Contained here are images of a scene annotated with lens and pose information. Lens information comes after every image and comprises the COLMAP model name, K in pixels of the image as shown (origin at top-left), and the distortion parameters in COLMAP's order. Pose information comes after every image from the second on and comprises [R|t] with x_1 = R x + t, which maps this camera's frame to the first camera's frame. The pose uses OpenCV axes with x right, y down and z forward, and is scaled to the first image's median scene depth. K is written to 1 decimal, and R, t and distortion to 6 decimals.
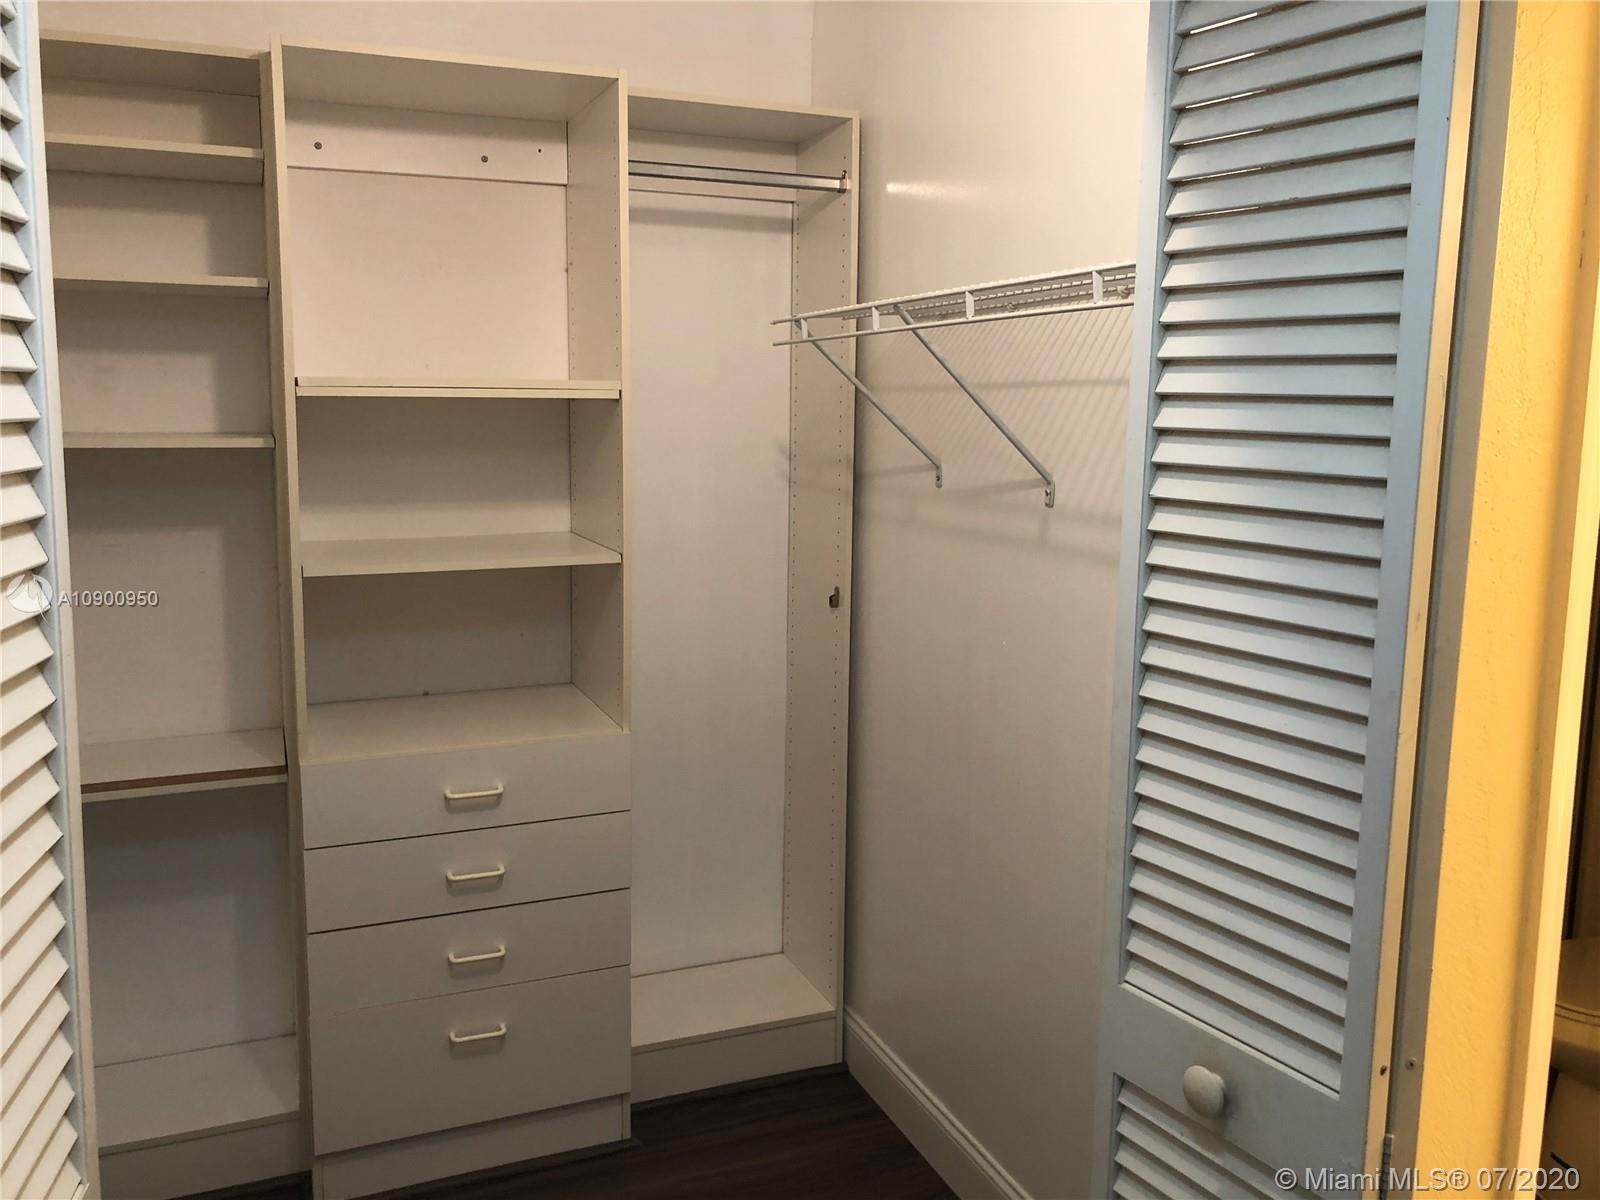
lens RADIAL K [[1301.3, 0, 801.8], [0, 1301.3, 591.5], [0, 0, 1]] dist [0.003382, 0.003503]
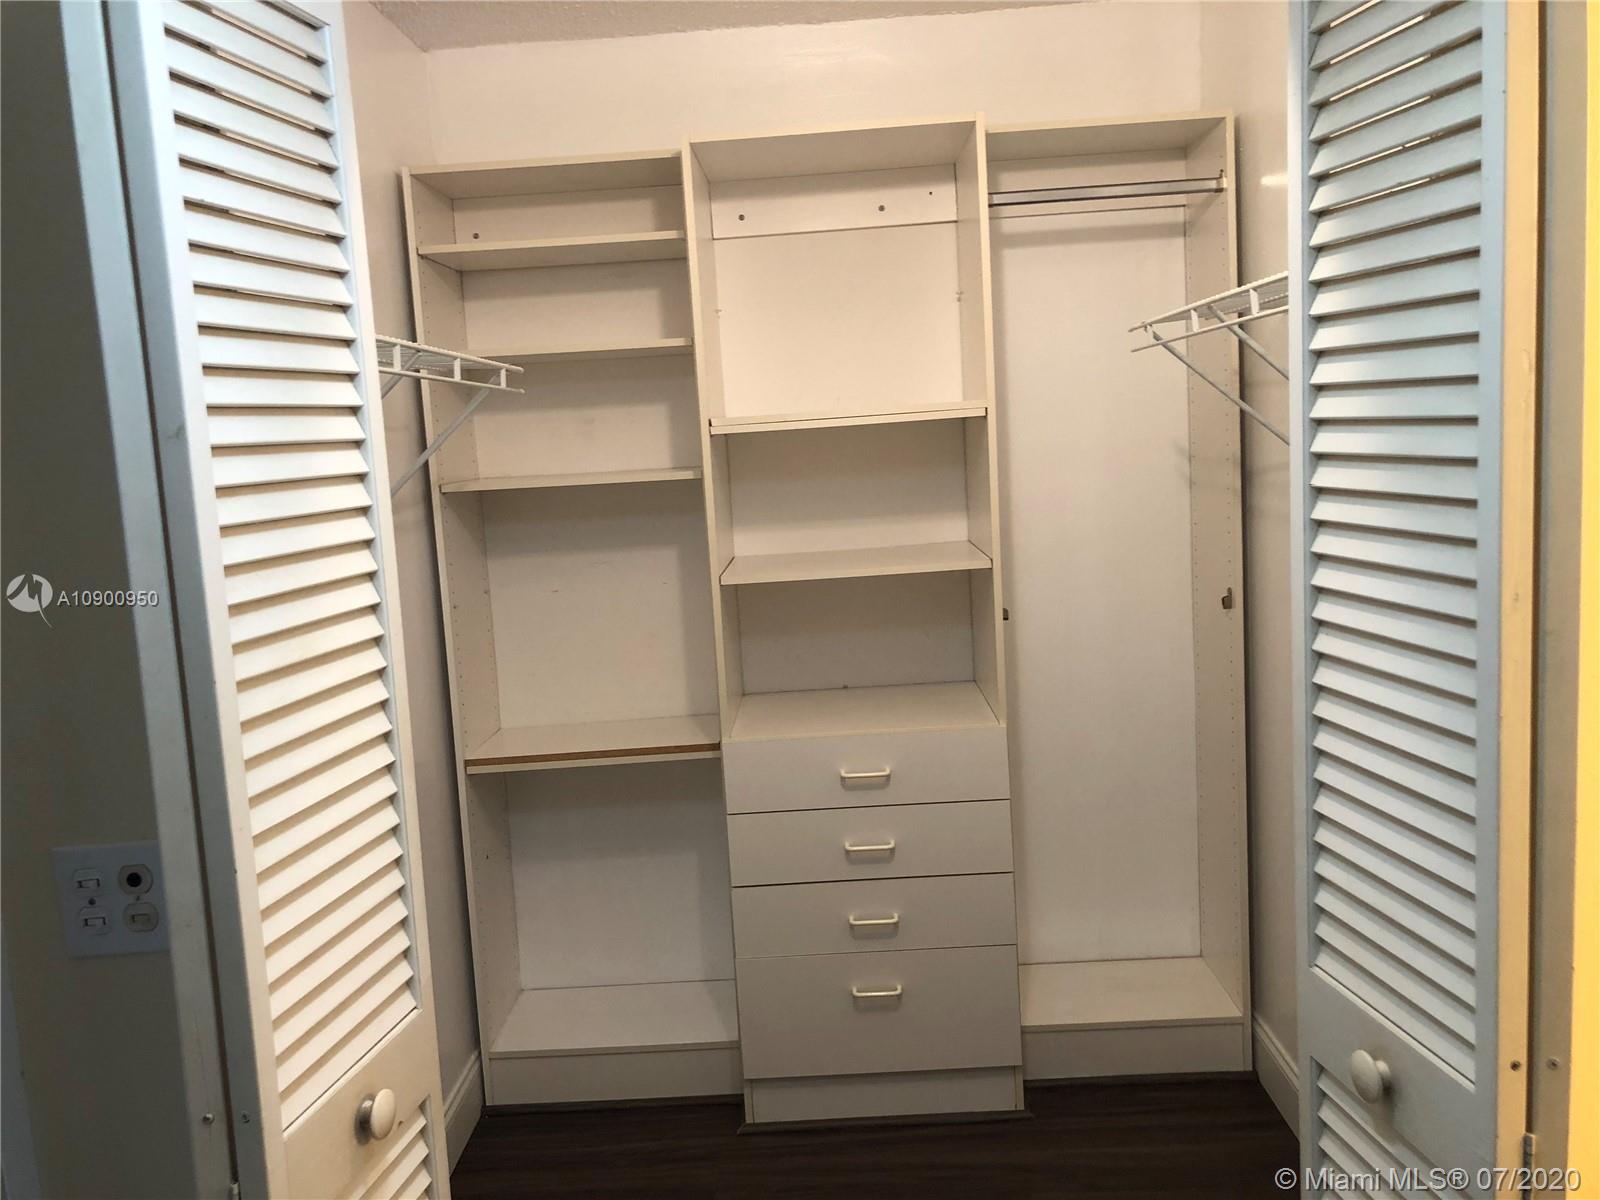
lens RADIAL K [[1286.7, 0, 798.3], [0, 1286.7, 598.6], [0, 0, 1]] dist [0.075700, -0.124308]
pose [[0.912187, -0.012144, -0.409595, 0.153608], [0.010919, 0.999926, -0.005329, 0.007863], [0.409629, 0.000388, 0.912252, -0.043987]]
